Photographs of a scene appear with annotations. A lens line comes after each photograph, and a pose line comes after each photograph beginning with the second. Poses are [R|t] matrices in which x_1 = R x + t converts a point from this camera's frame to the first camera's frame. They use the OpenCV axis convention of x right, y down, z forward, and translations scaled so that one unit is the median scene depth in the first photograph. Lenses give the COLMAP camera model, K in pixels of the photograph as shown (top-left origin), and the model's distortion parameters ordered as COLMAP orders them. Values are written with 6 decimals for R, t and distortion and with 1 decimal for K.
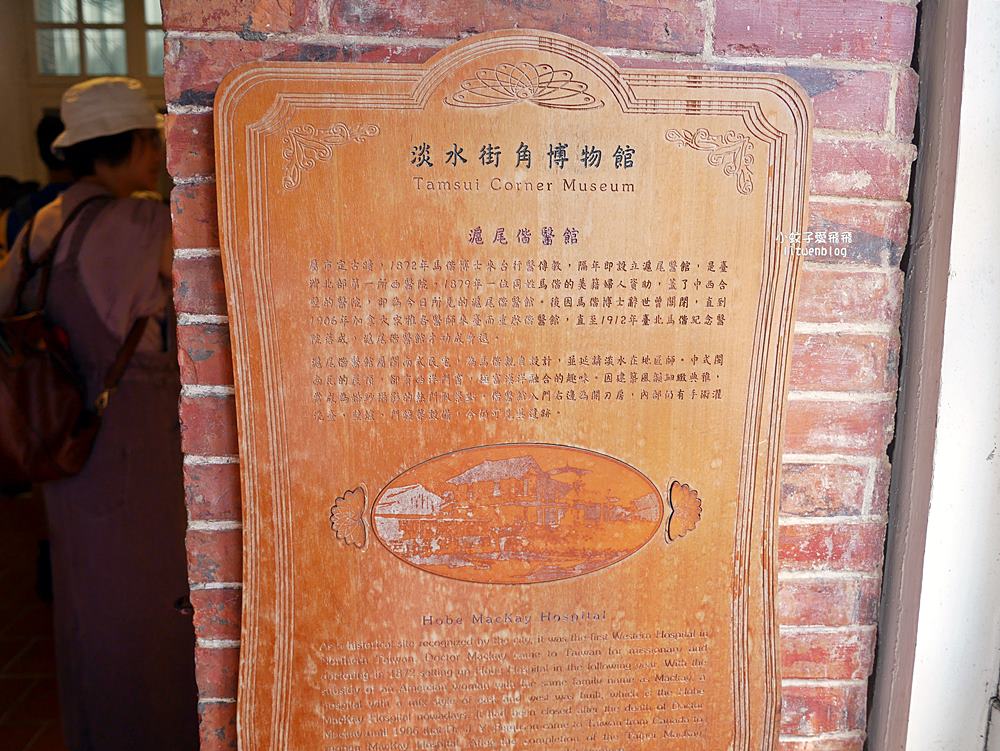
lens RADIAL K [[846.5, 0, 499.2], [0, 846.5, 377.2], [0, 0, 1]] dist [-0.048940, 0.028331]
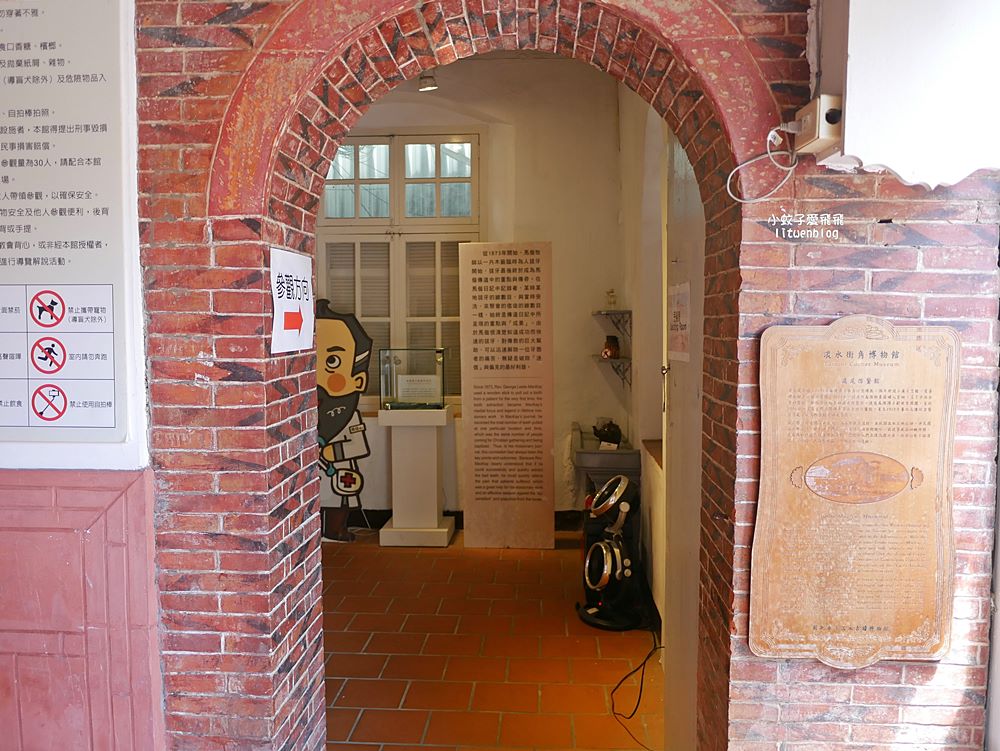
lens RADIAL K [[846.5, 0, 500.5], [0, 846.5, 377.8], [0, 0, 1]] dist [-0.048940, 0.028331]
pose [[0.990376, 0.004059, -0.138340, -0.768607], [-0.018445, 0.994524, -0.102865, 0.140785], [0.137165, 0.104427, 0.985028, -1.962414]]
